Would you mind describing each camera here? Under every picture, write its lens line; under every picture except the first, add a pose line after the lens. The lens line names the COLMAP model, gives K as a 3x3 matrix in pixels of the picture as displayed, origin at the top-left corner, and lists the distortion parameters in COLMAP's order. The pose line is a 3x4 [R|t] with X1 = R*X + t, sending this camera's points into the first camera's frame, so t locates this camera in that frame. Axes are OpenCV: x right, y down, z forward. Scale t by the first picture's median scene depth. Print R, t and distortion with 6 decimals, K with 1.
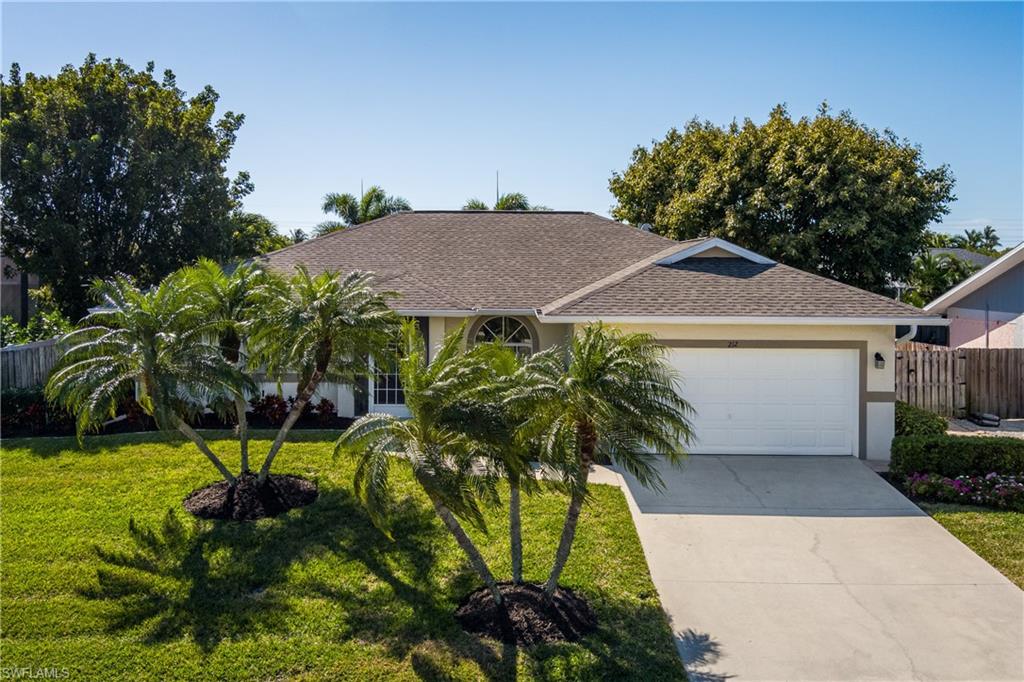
lens RADIAL K [[862.9, 0, 512.0], [0, 862.9, 341.0], [0, 0, 1]] dist [0.004714, 0.005423]
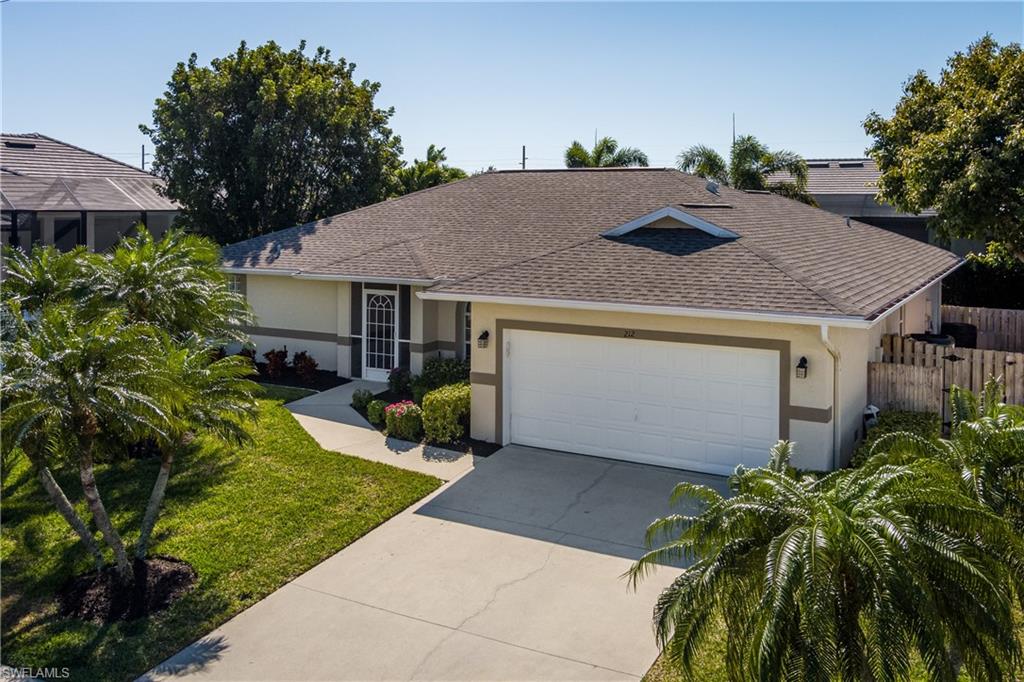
lens RADIAL K [[903.1, 0, 511.7], [0, 903.1, 285.8], [0, 0, 1]] dist [0.013131, 0.006377]
pose [[0.881784, 0.041366, -0.469836, 0.539114], [-0.040954, 0.999099, 0.011102, -0.046004], [0.469872, 0.009452, 0.882684, 0.148335]]
